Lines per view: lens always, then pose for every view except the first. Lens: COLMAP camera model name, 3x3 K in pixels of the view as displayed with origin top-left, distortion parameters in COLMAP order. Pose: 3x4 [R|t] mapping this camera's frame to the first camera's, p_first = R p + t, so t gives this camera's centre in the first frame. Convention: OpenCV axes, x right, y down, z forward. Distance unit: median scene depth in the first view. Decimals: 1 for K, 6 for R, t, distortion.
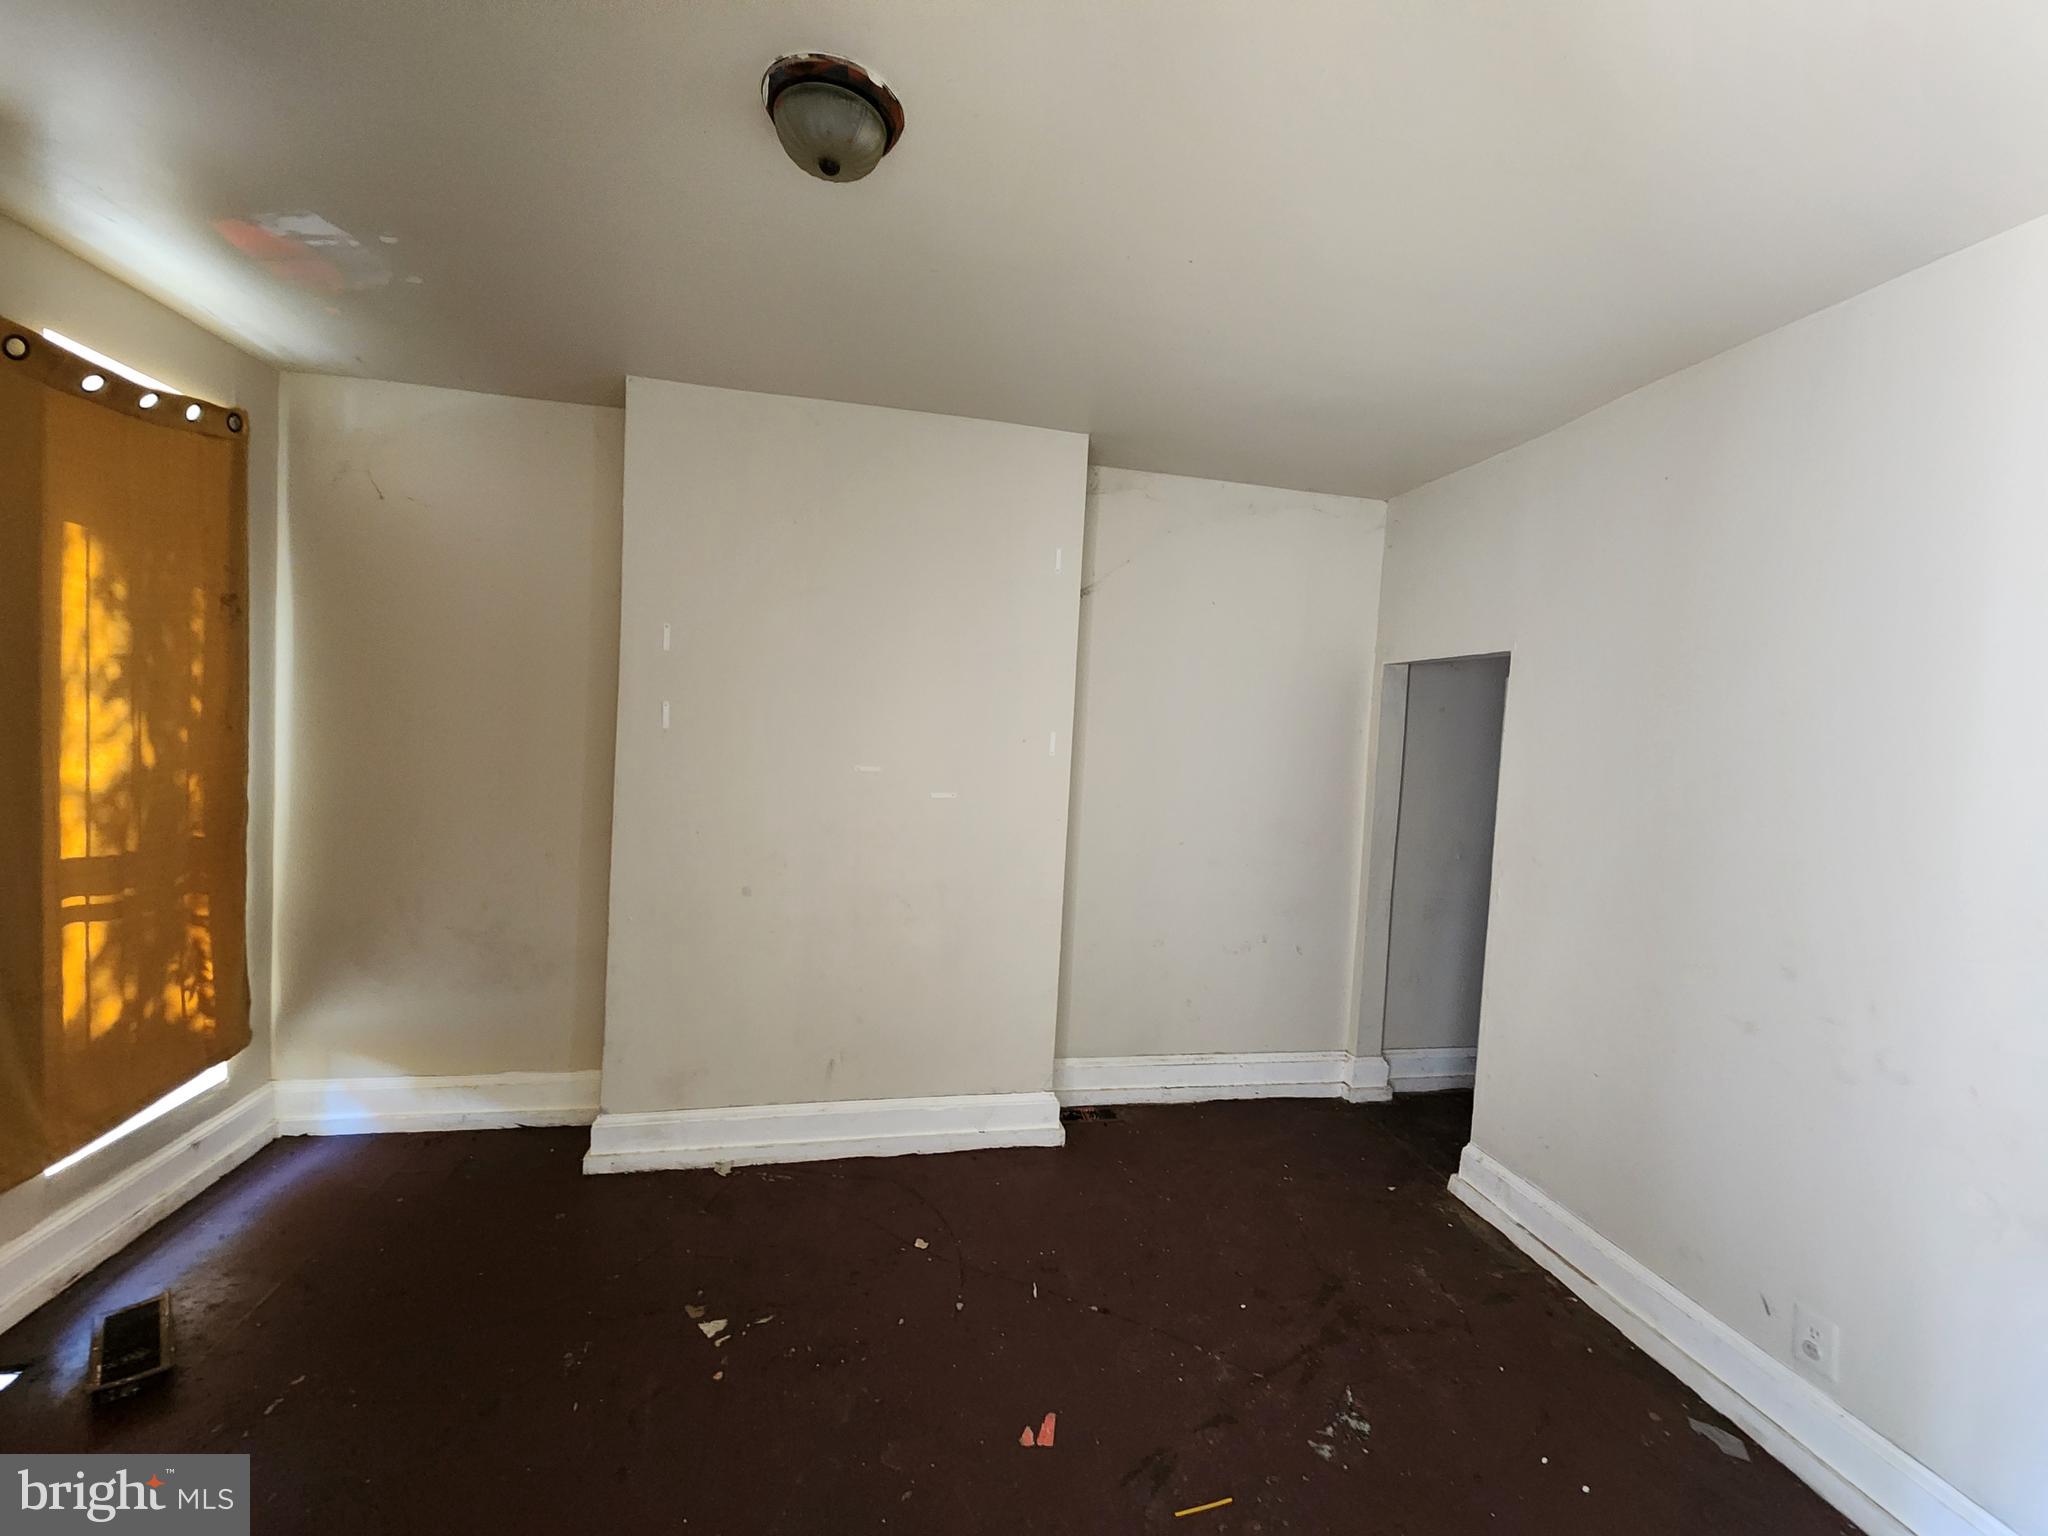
lens RADIAL K [[833.2, 0, 1030.1], [0, 833.2, 765.8], [0, 0, 1]] dist [0.007468, 0.002441]
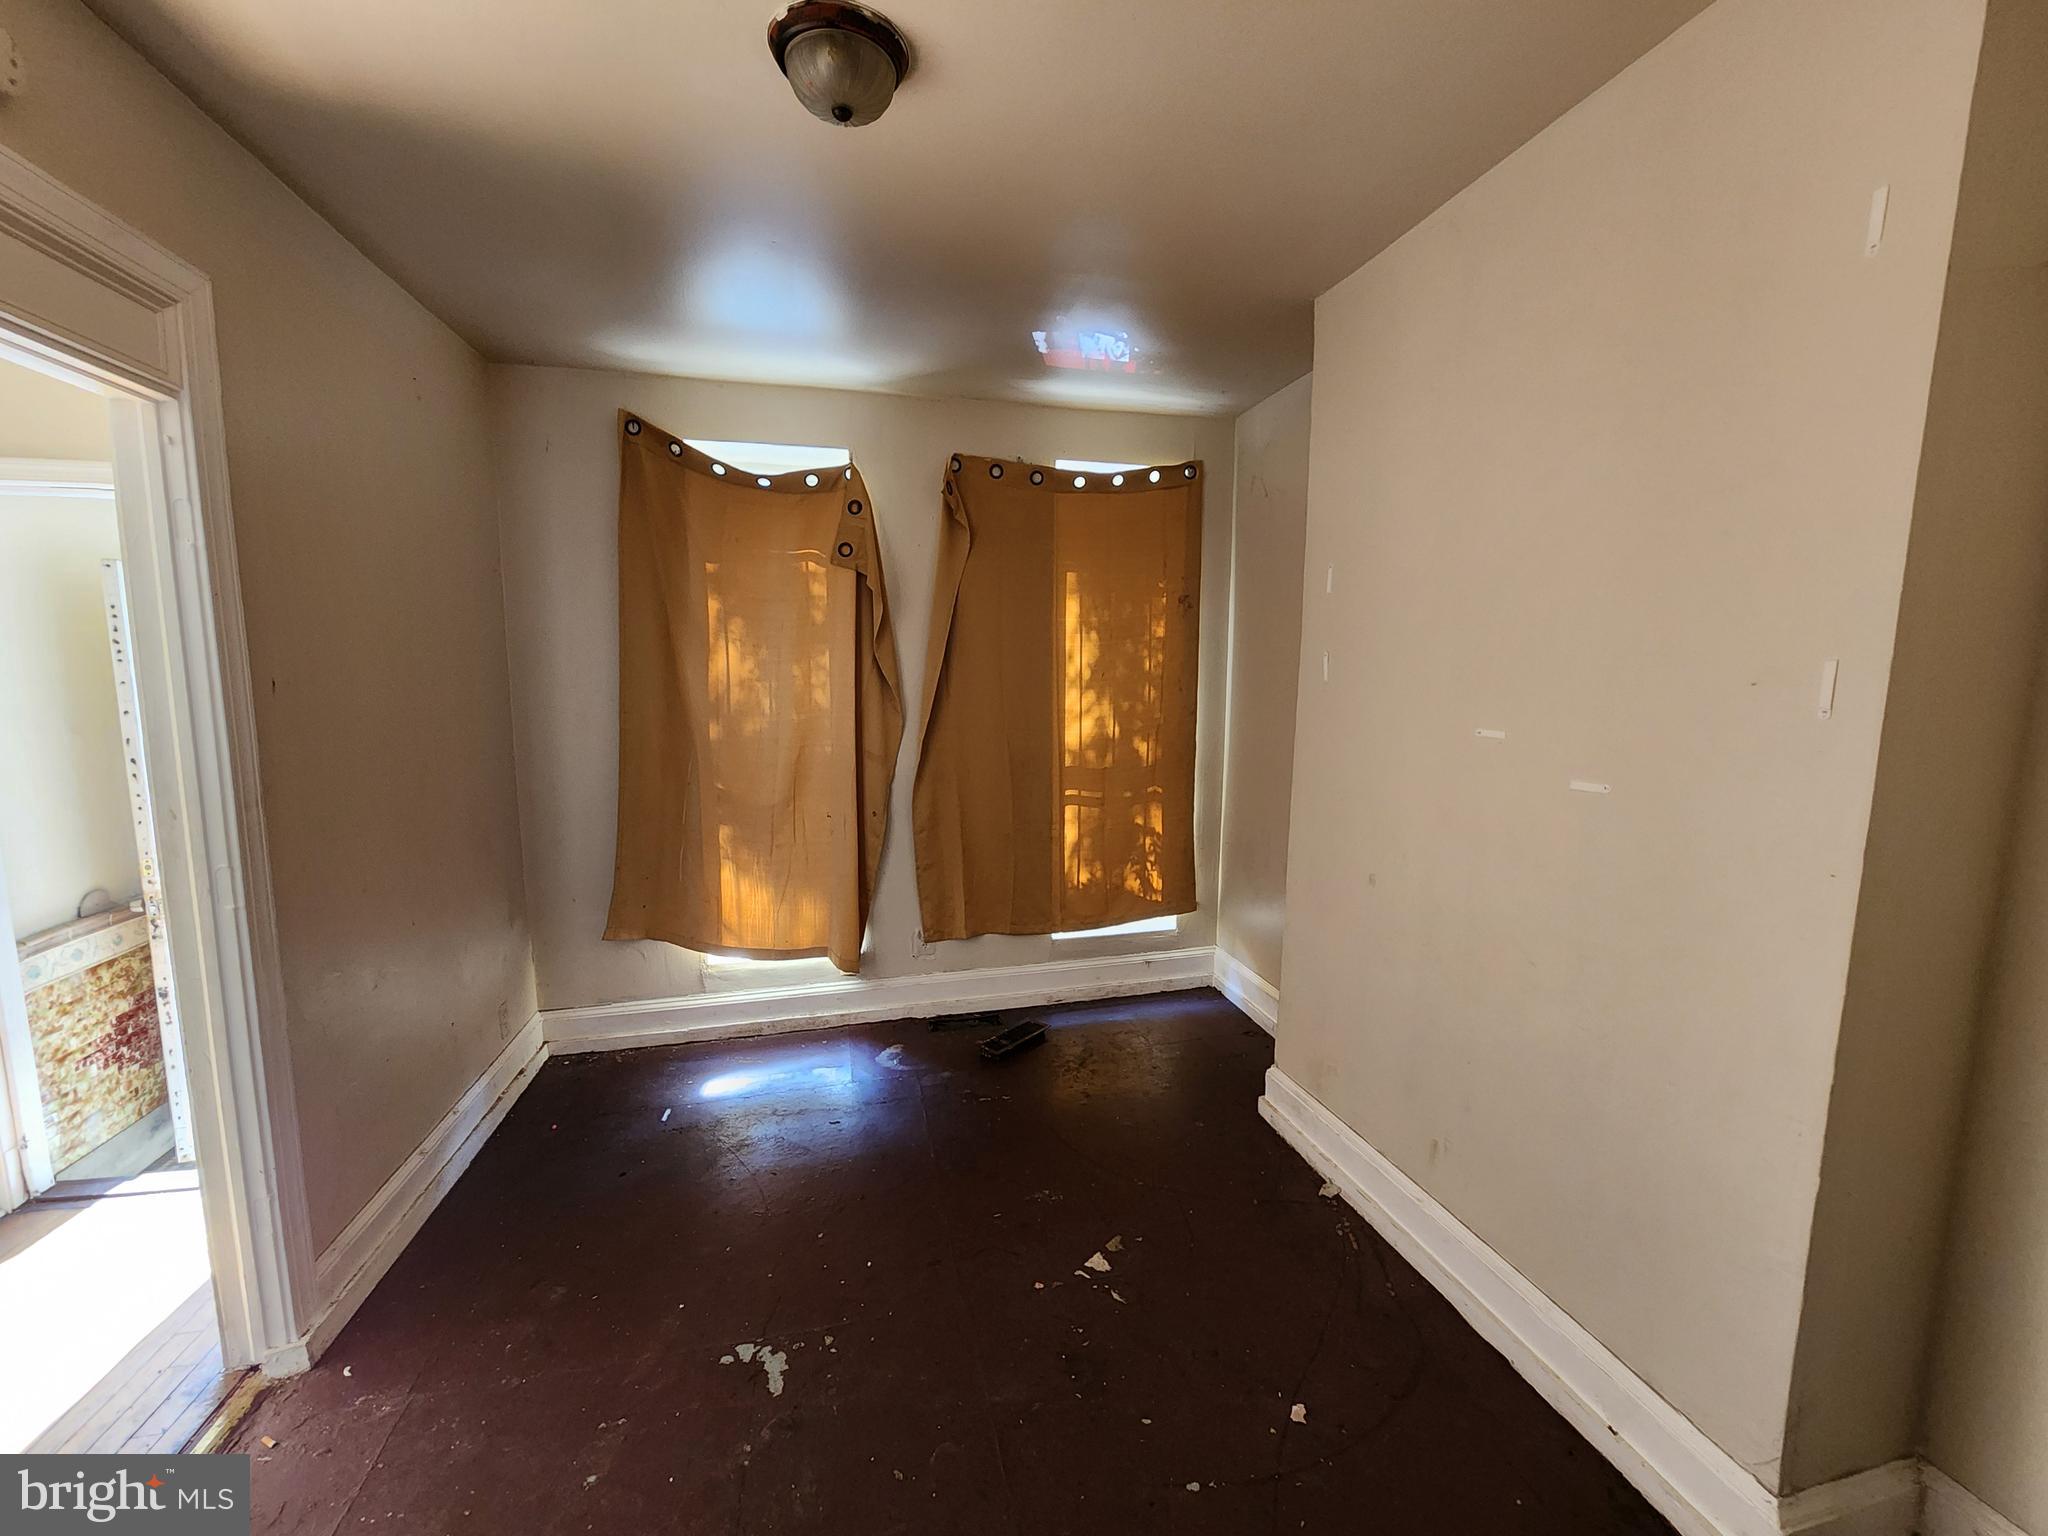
lens RADIAL K [[833.2, 0, 1033.9], [0, 833.2, 775.8], [0, 0, 1]] dist [0.007468, 0.002441]
pose [[0.056933, 0.080950, -0.995091, 0.468298], [-0.024405, 0.996522, 0.079670, -0.006244], [0.998080, 0.019749, 0.058711, 0.672286]]
